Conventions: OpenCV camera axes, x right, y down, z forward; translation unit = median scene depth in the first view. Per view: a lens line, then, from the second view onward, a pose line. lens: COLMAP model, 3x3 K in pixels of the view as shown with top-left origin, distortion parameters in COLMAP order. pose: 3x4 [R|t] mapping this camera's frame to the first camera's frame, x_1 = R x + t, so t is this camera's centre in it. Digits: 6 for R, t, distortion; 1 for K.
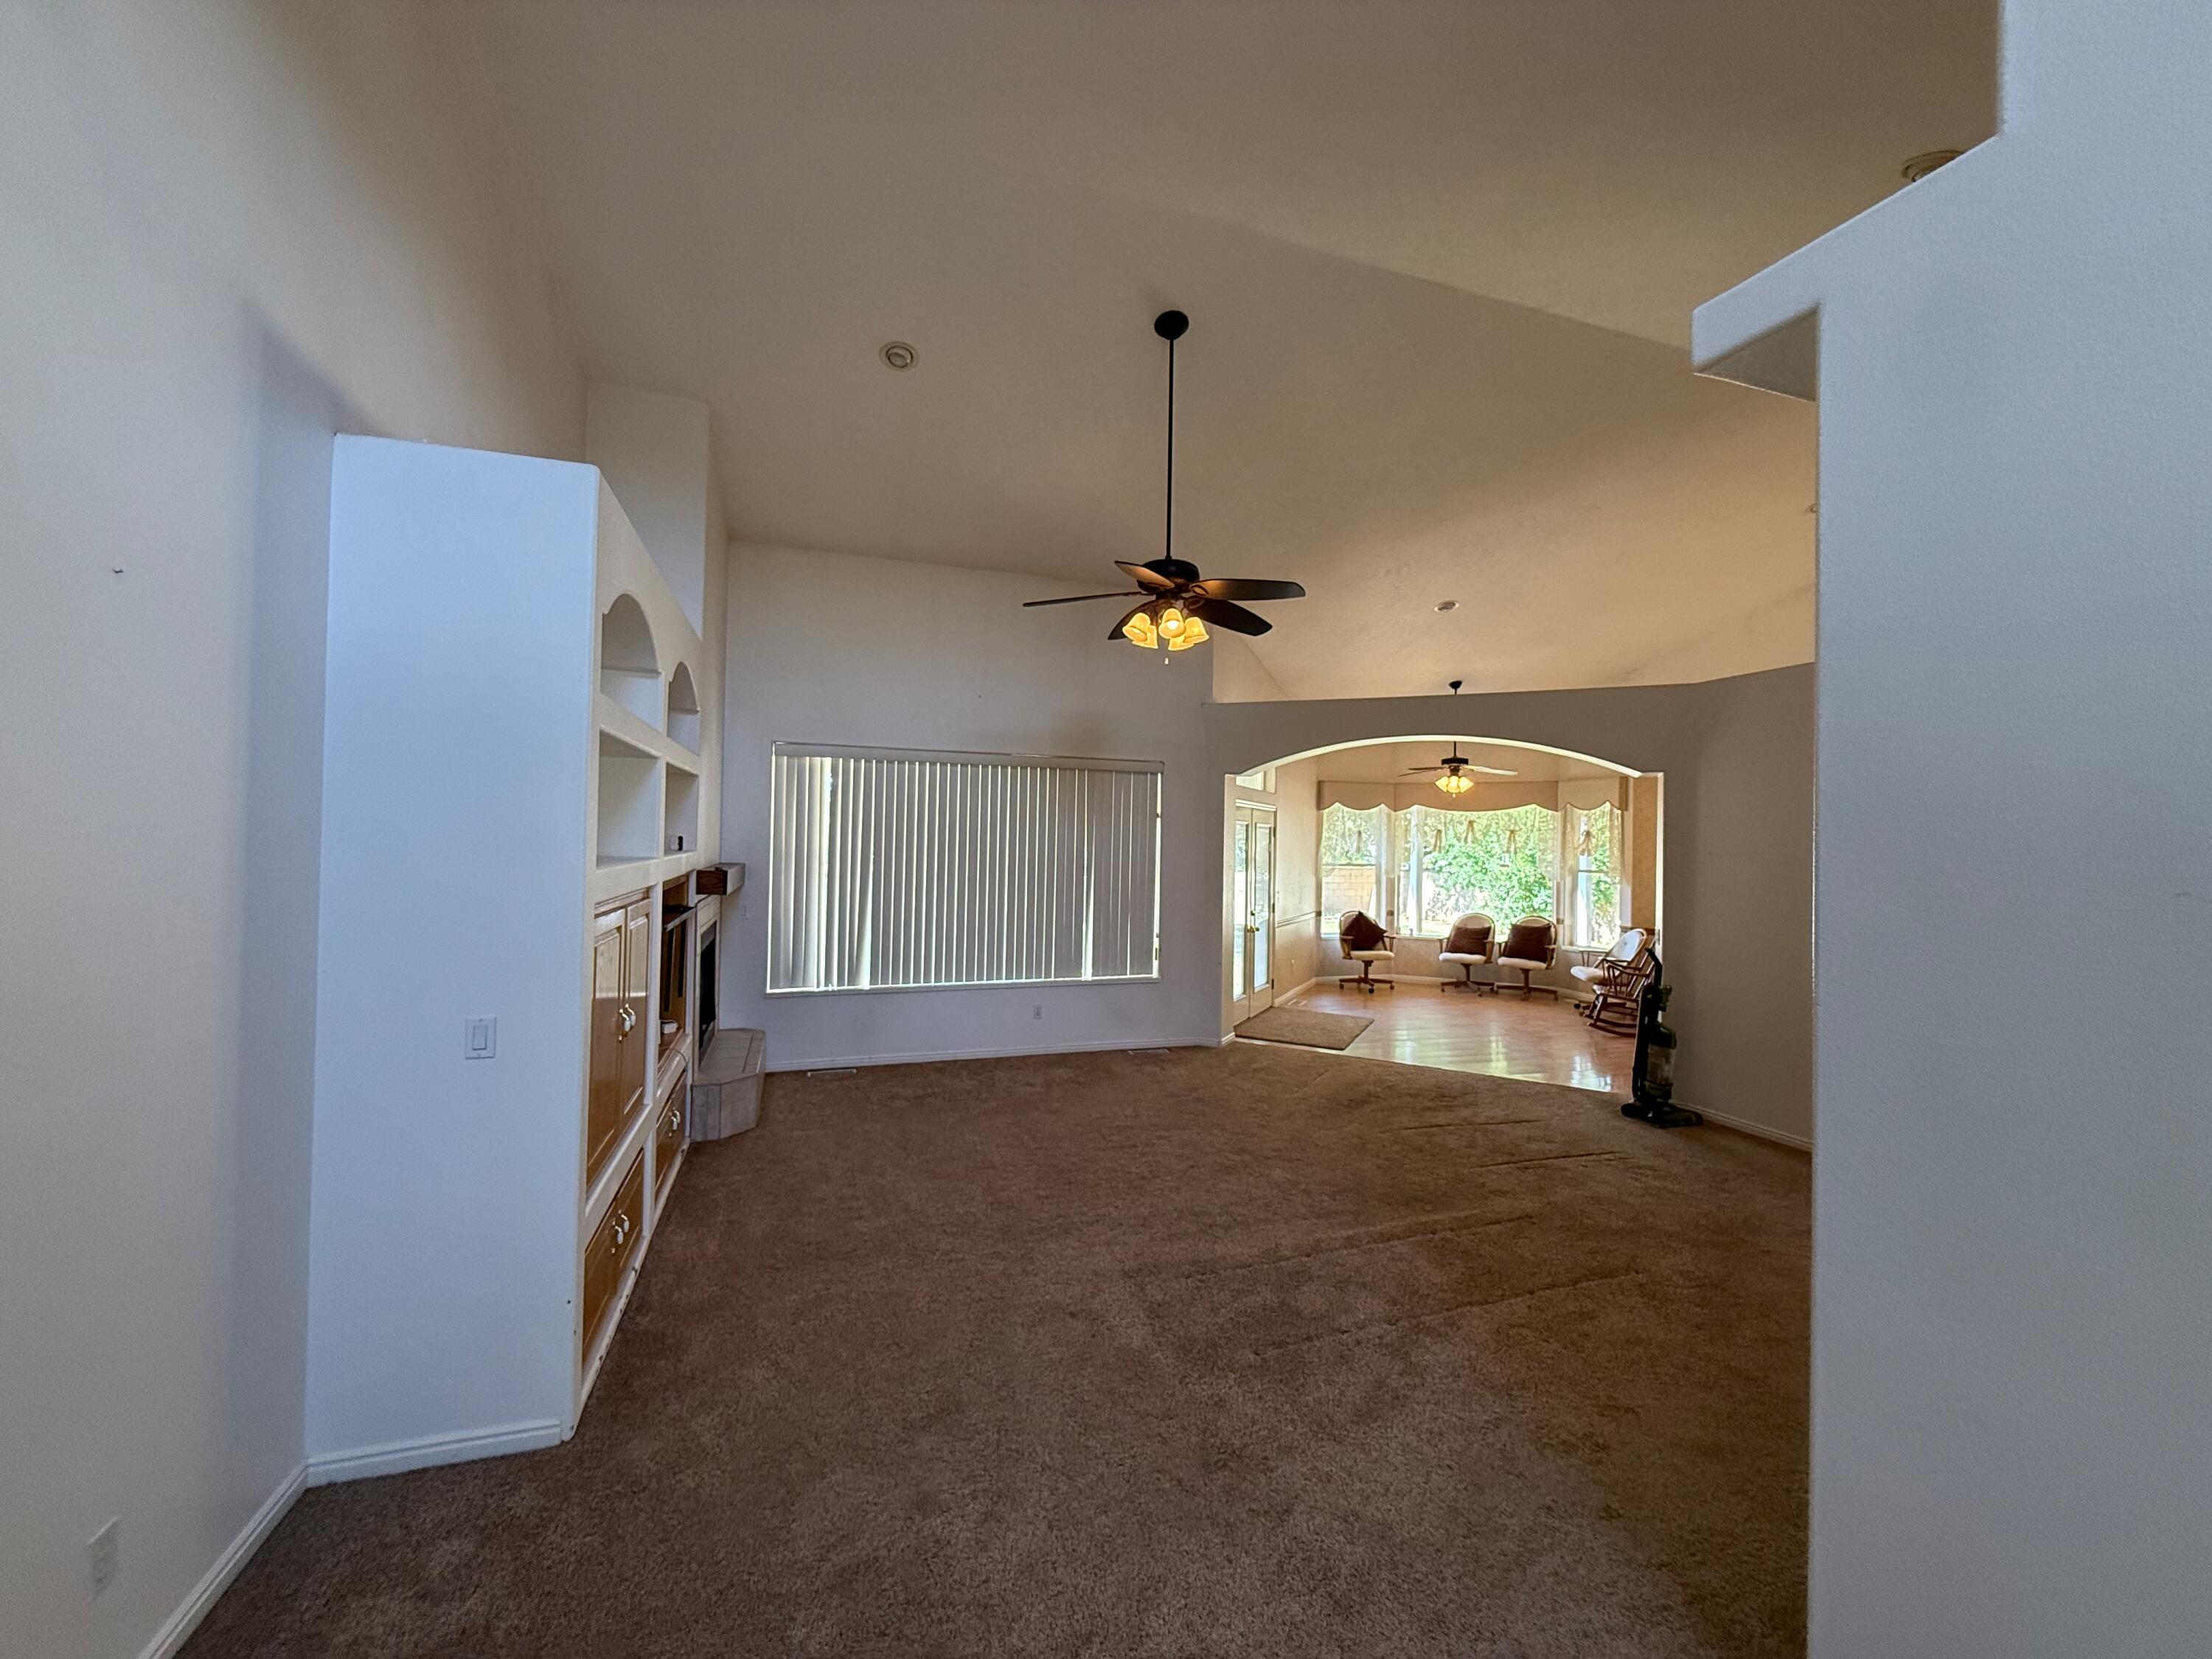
lens RADIAL K [[884.6, 0, 1113.4], [0, 884.6, 832.4], [0, 0, 1]] dist [-0.000946, 0.000687]
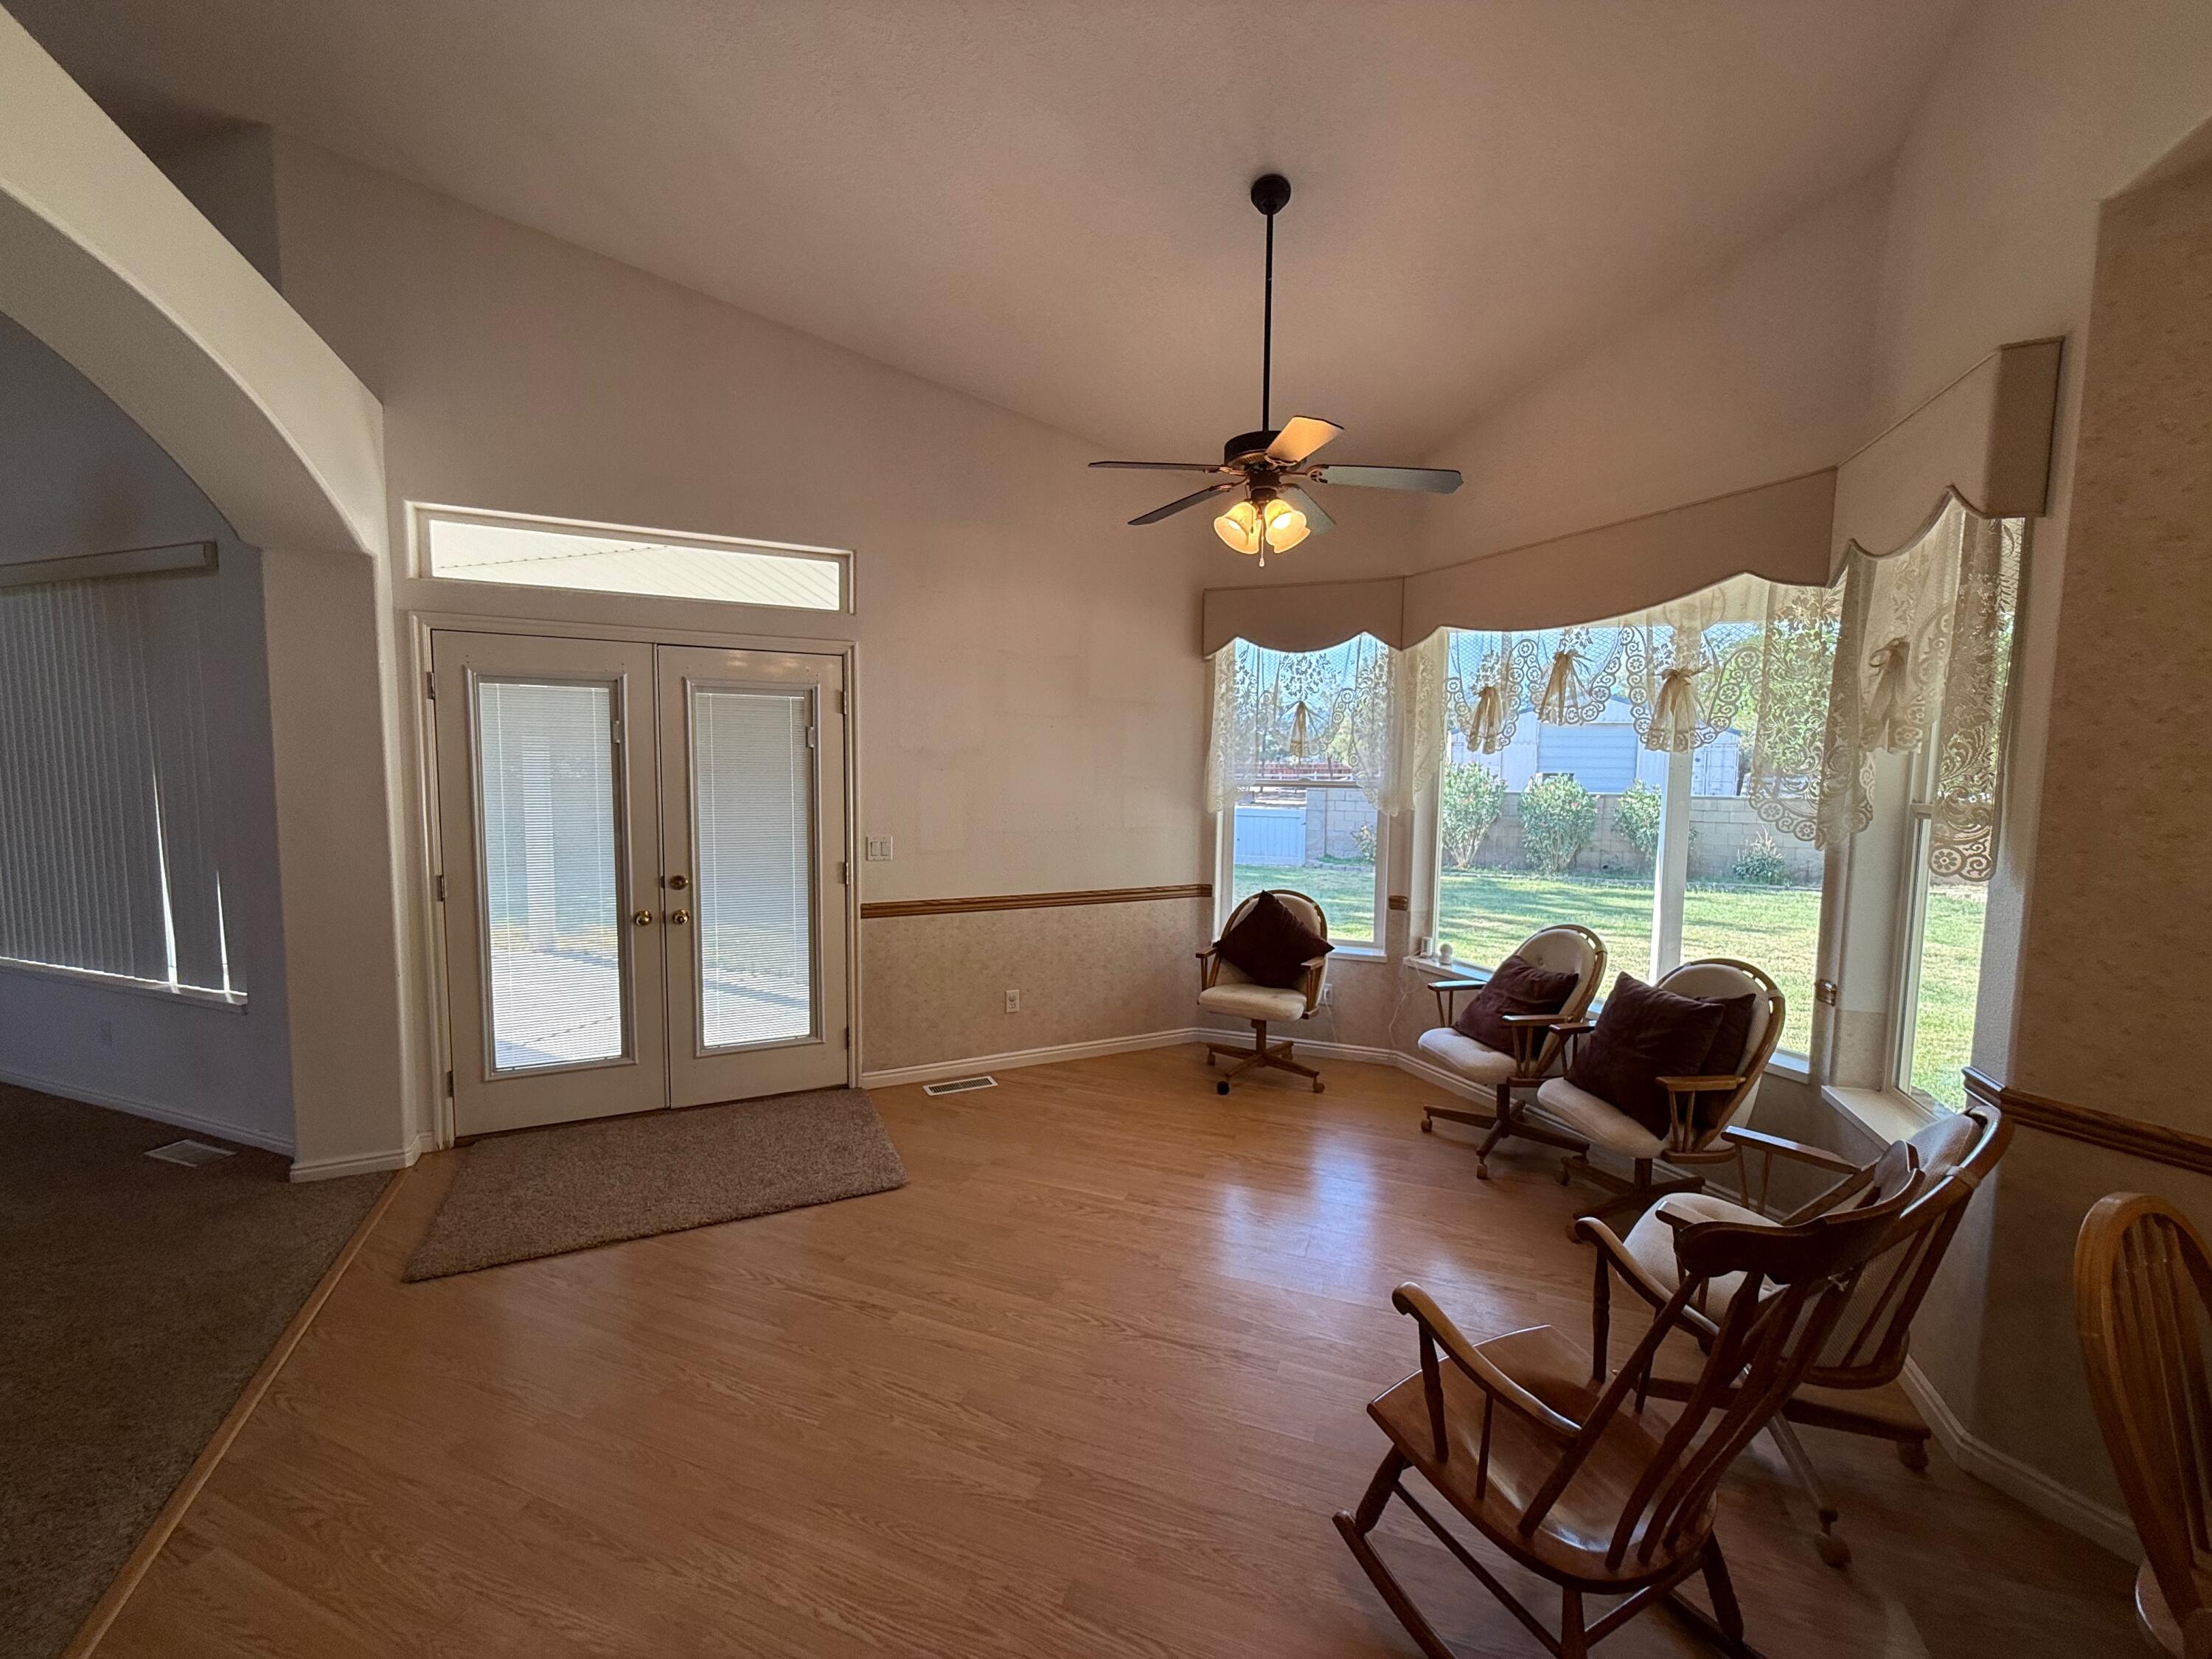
lens RADIAL K [[884.6, 0, 1102.8], [0, 884.6, 825.4], [0, 0, 1]] dist [-0.000946, 0.000687]
pose [[0.777798, 0.040027, -0.627239, 0.483843], [0.008250, 0.997234, 0.073868, 0.025710], [0.628460, -0.062629, 0.775316, 0.629410]]
